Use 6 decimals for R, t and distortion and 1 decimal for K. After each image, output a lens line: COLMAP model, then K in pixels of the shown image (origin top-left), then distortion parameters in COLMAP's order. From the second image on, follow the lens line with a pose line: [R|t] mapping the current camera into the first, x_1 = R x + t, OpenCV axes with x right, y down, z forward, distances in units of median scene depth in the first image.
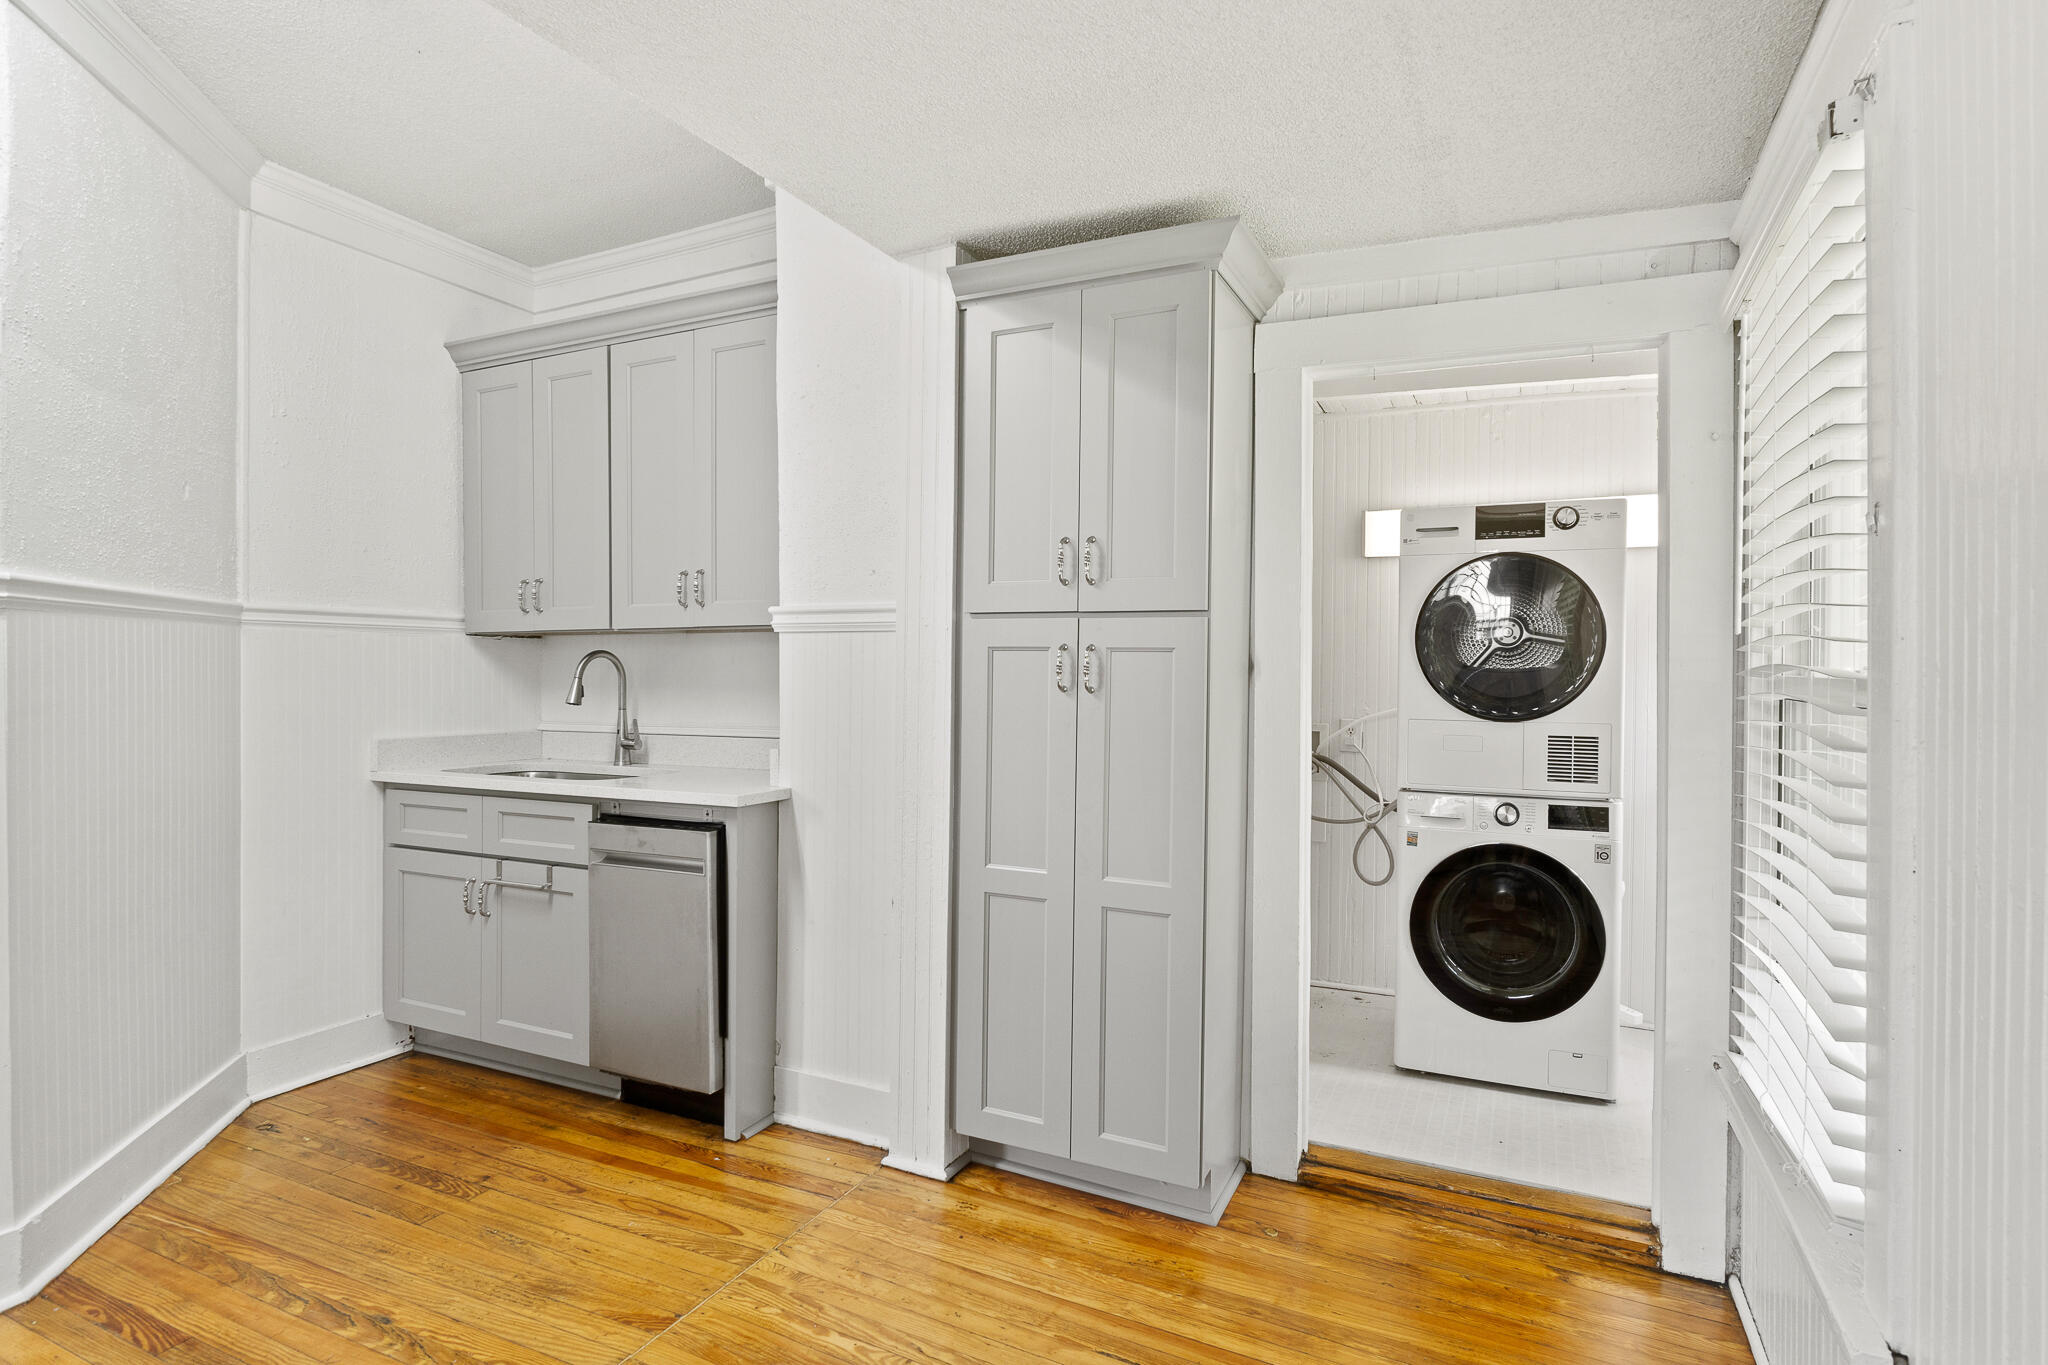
lens RADIAL K [[1044.0, 0, 1020.6], [0, 1044.0, 678.2], [0, 0, 1]] dist [0.003796, 0.000395]
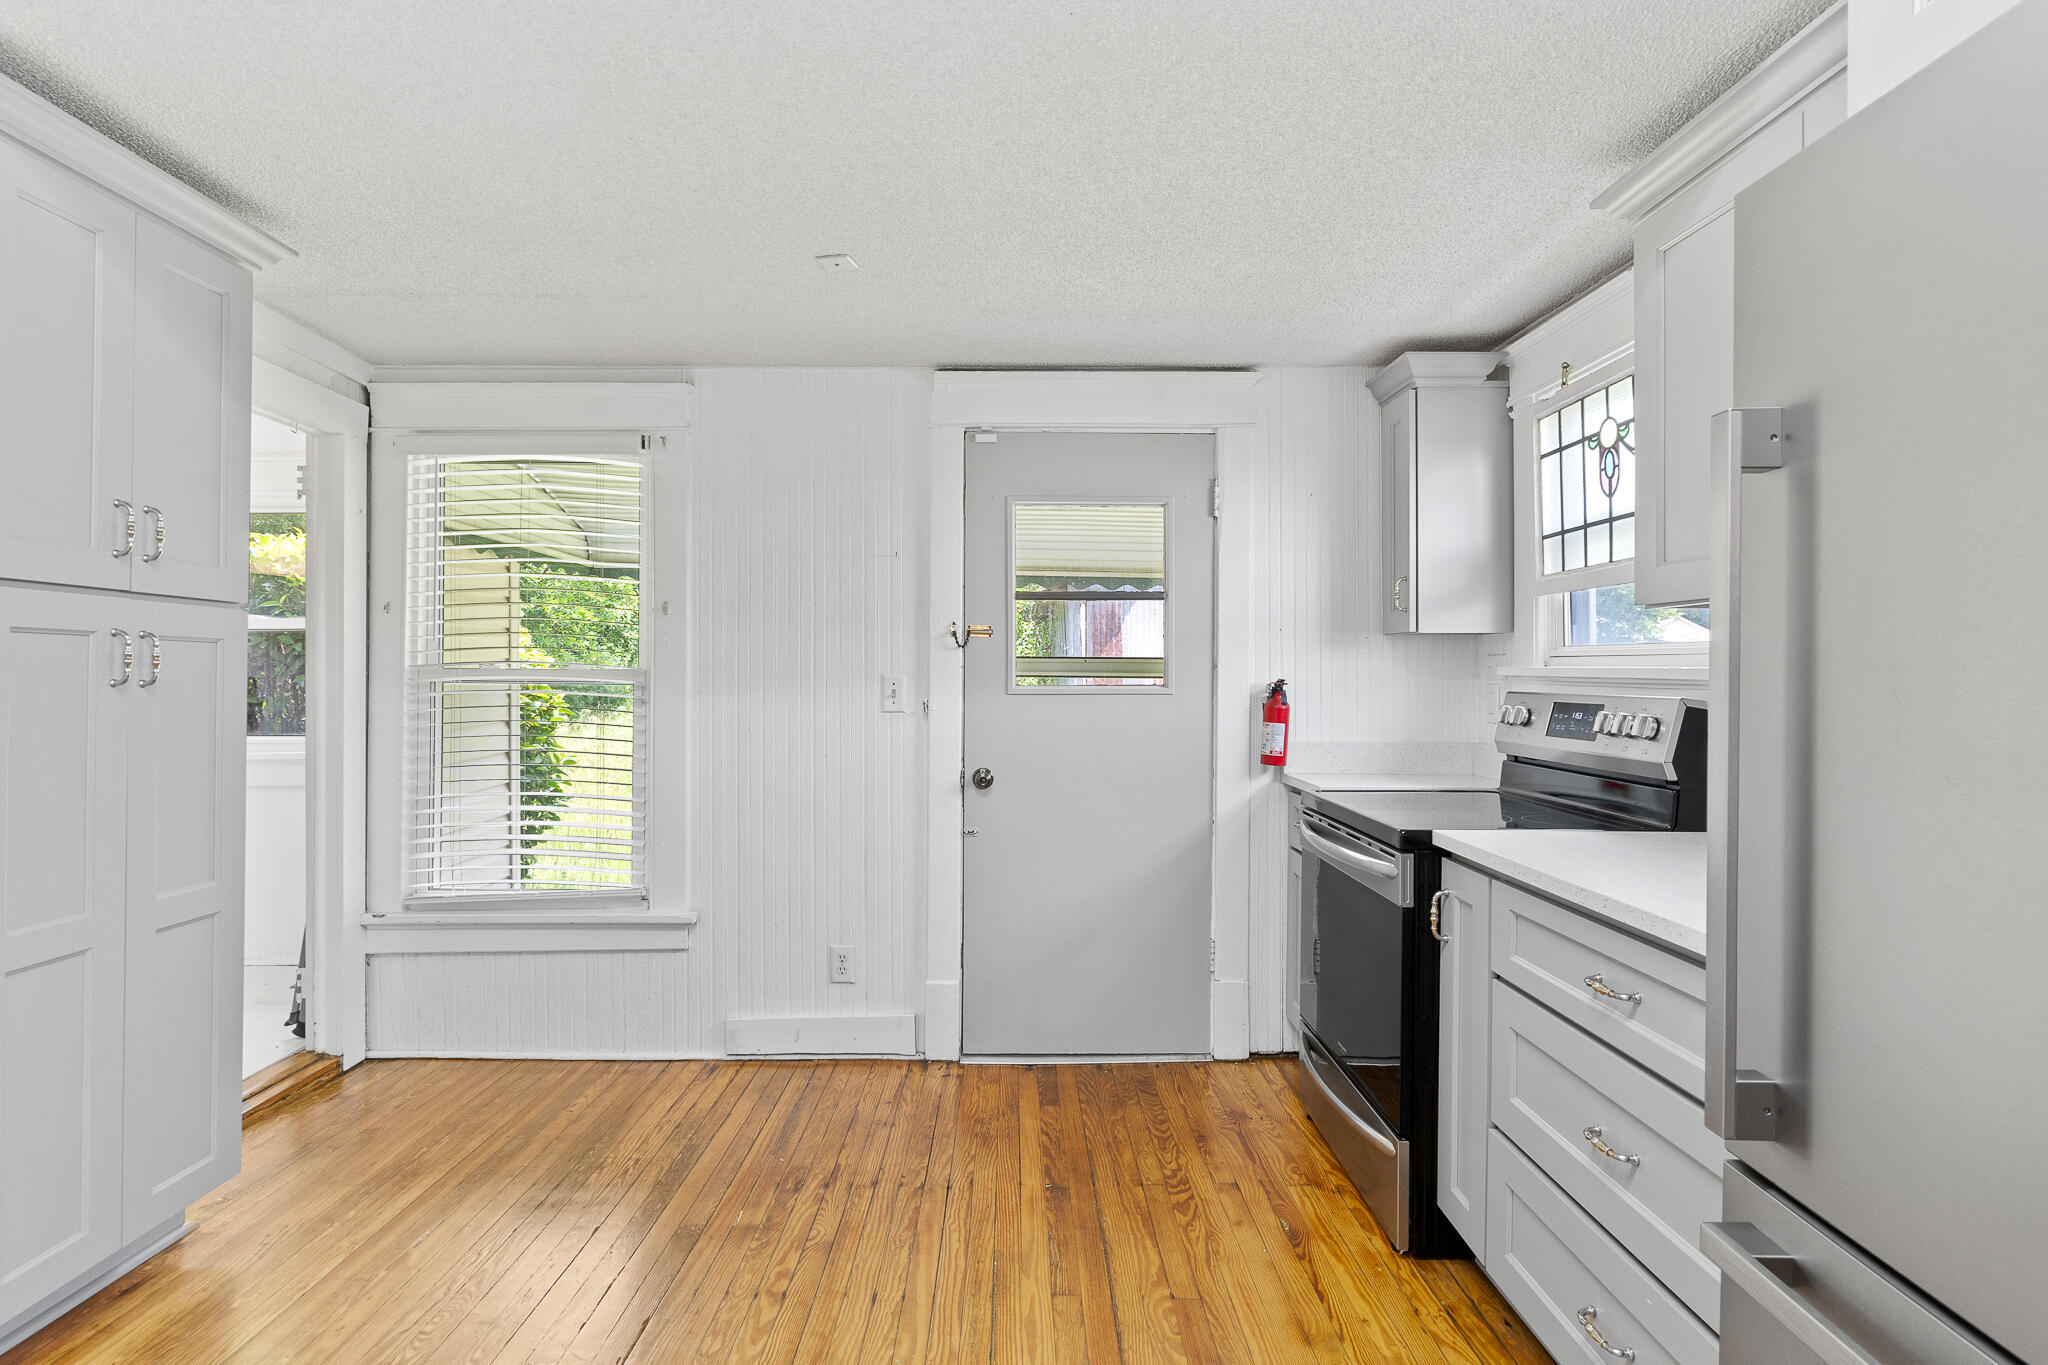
lens RADIAL K [[1026.7, 0, 1019.1], [0, 1026.7, 669.8], [0, 0, 1]] dist [0.002973, 0.000687]
pose [[-0.445585, -0.003452, 0.895233, -1.138260], [-0.002120, 0.999994, 0.002801, -0.006048], [-0.895237, -0.000650, -0.445589, 0.821200]]
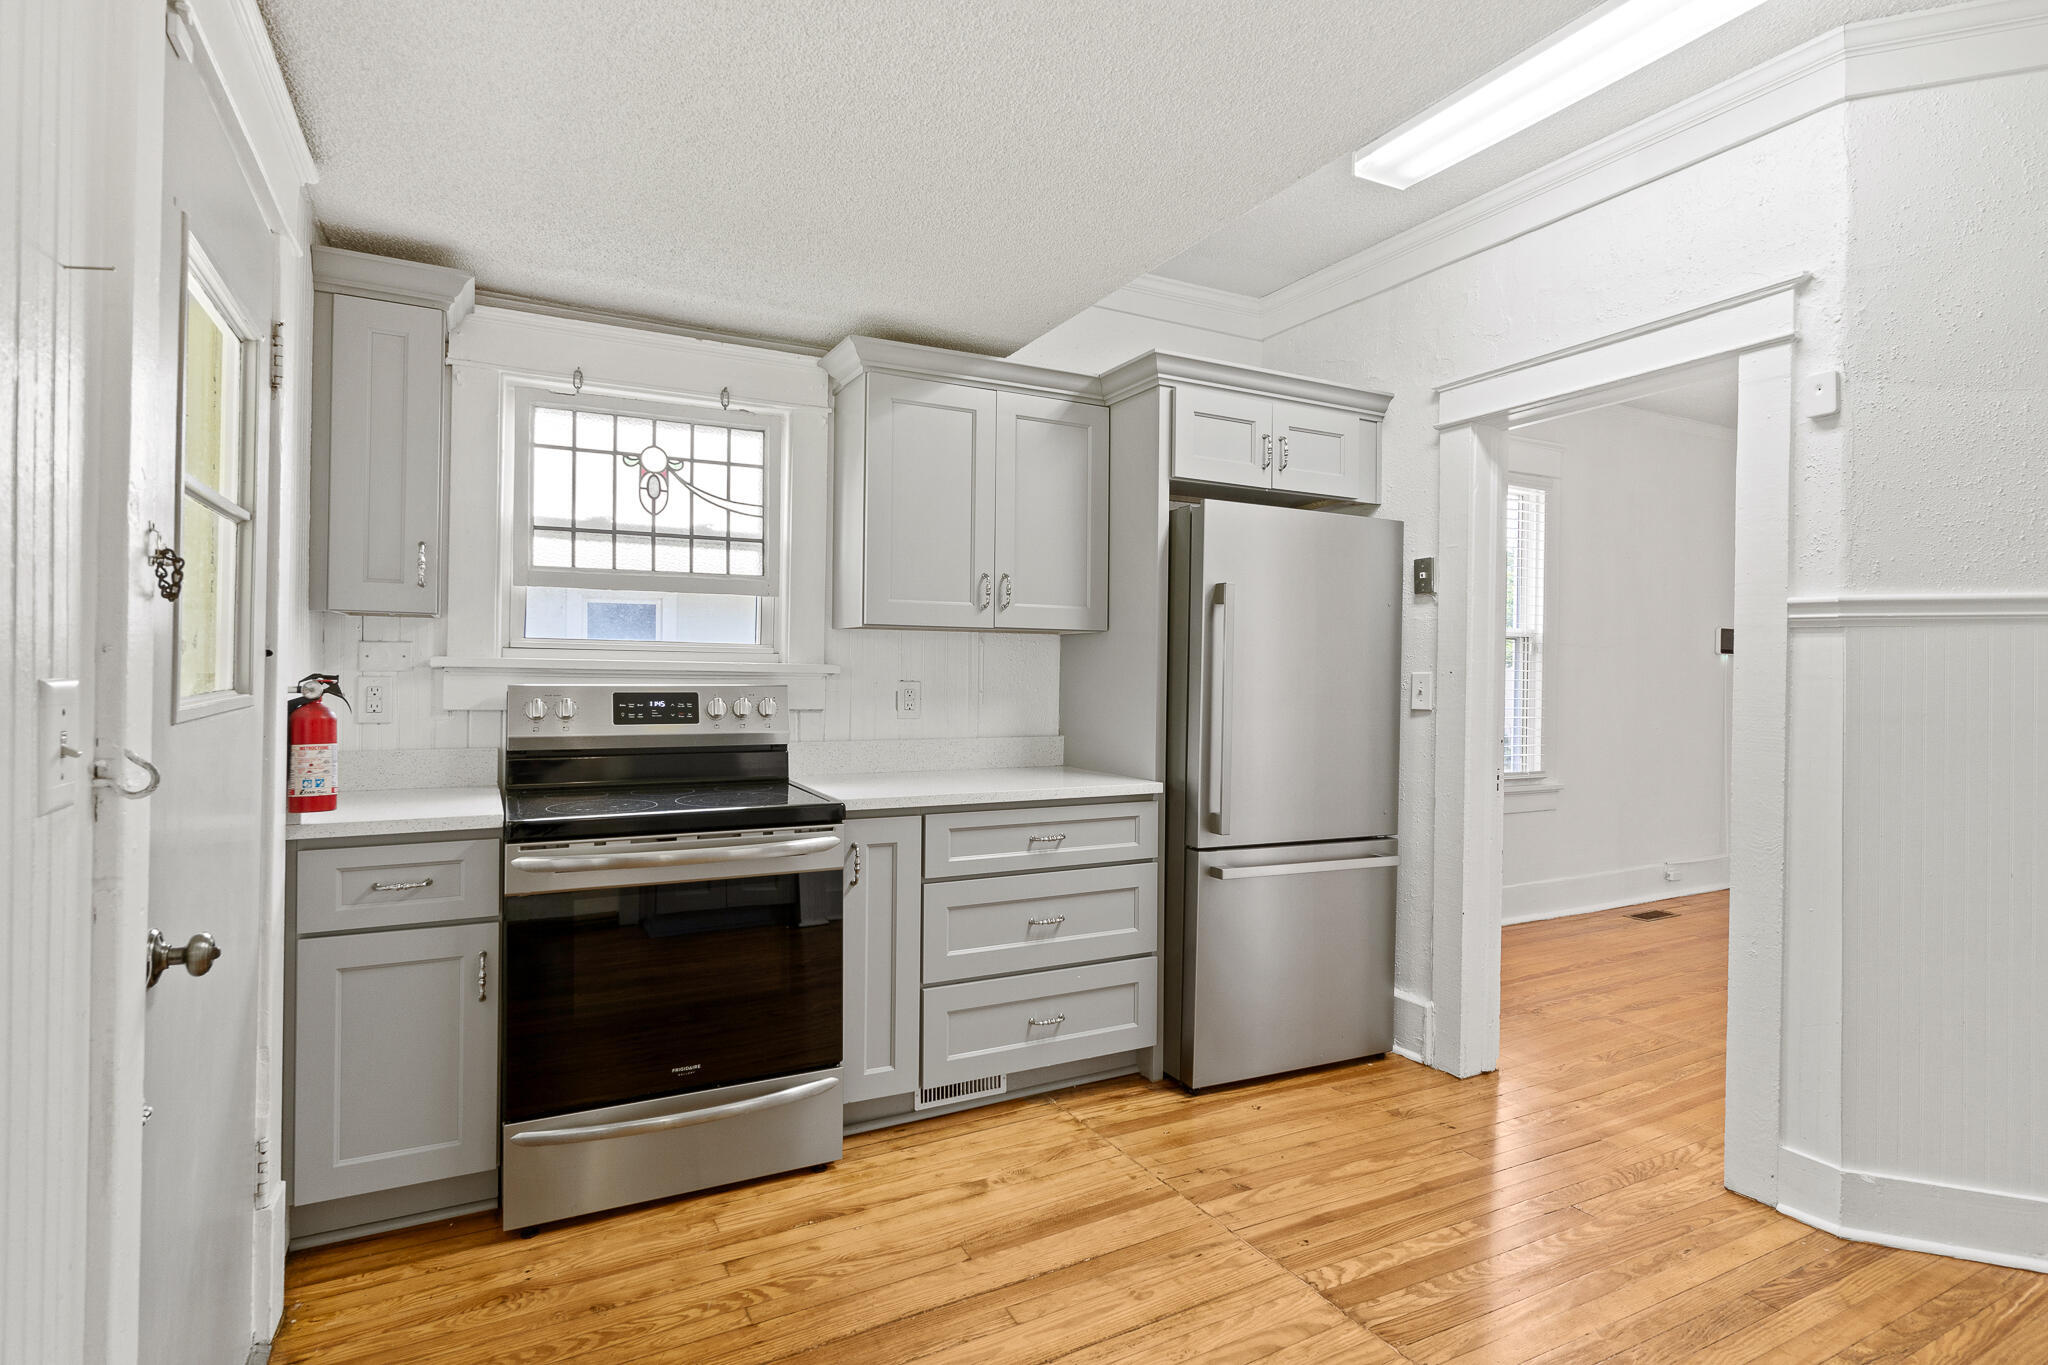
lens RADIAL K [[1044.0, 0, 1016.7], [0, 1044.0, 678.5], [0, 0, 1]] dist [0.003796, 0.000395]
pose [[-0.583326, -0.004874, -0.812223, 0.475218], [-0.017041, 0.999835, 0.006238, -0.001094], [0.812059, 0.017480, -0.583313, 0.898030]]
